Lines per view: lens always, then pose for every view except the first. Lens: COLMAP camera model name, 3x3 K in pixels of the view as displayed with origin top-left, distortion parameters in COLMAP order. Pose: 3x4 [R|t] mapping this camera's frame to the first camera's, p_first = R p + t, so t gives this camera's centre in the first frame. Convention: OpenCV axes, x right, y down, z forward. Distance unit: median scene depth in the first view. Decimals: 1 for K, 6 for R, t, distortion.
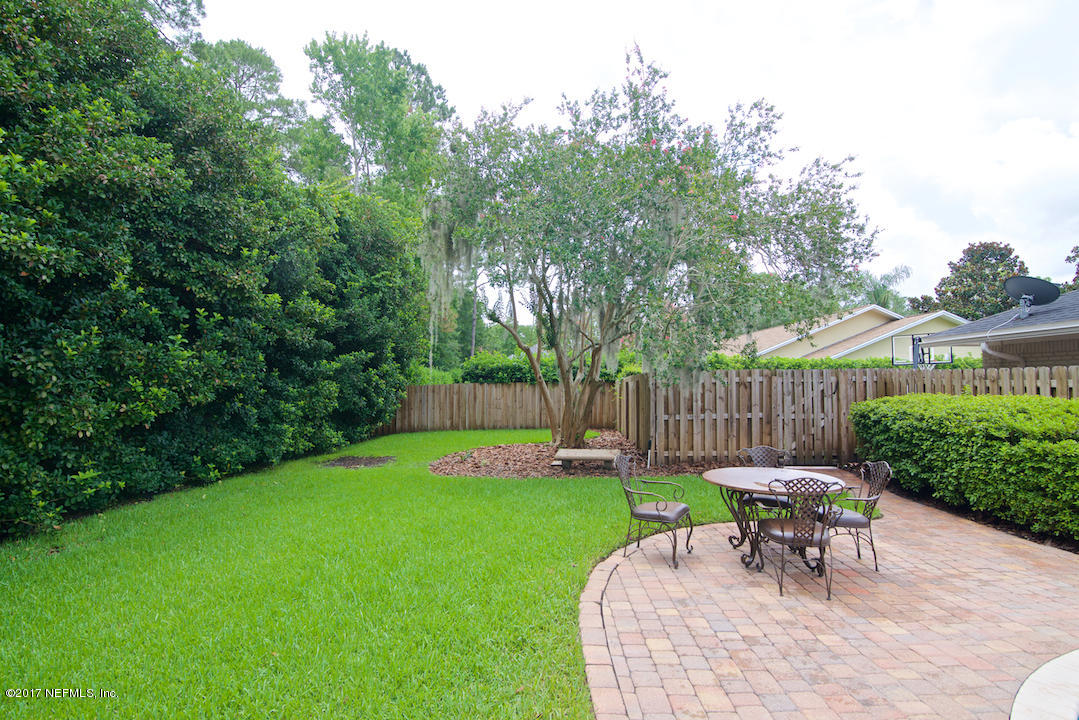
lens RADIAL K [[564.5, 0, 545.5], [0, 564.5, 361.4], [0, 0, 1]] dist [0.000118, -0.000473]
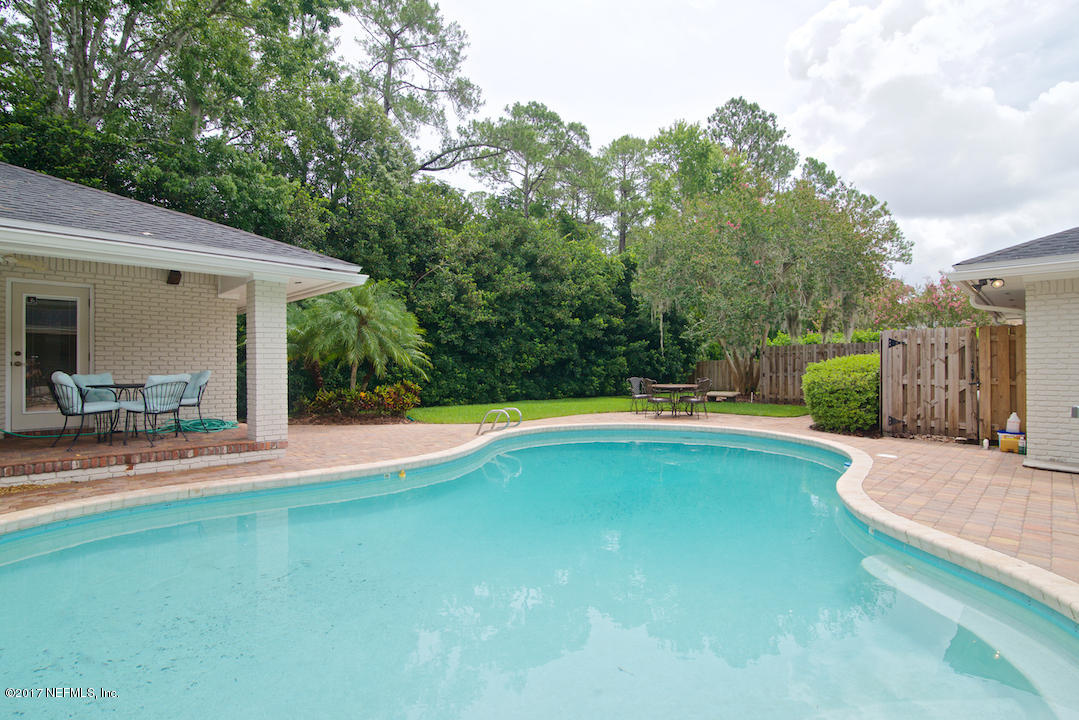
lens RADIAL K [[516.2, 0, 537.9], [0, 516.2, 362.3], [0, 0, 1]] dist [0.002017, 0.000088]
pose [[0.724851, -0.005667, -0.688883, 0.871018], [0.027498, 0.999407, 0.020713, 0.013319], [0.688357, -0.033957, 0.724577, -0.662048]]
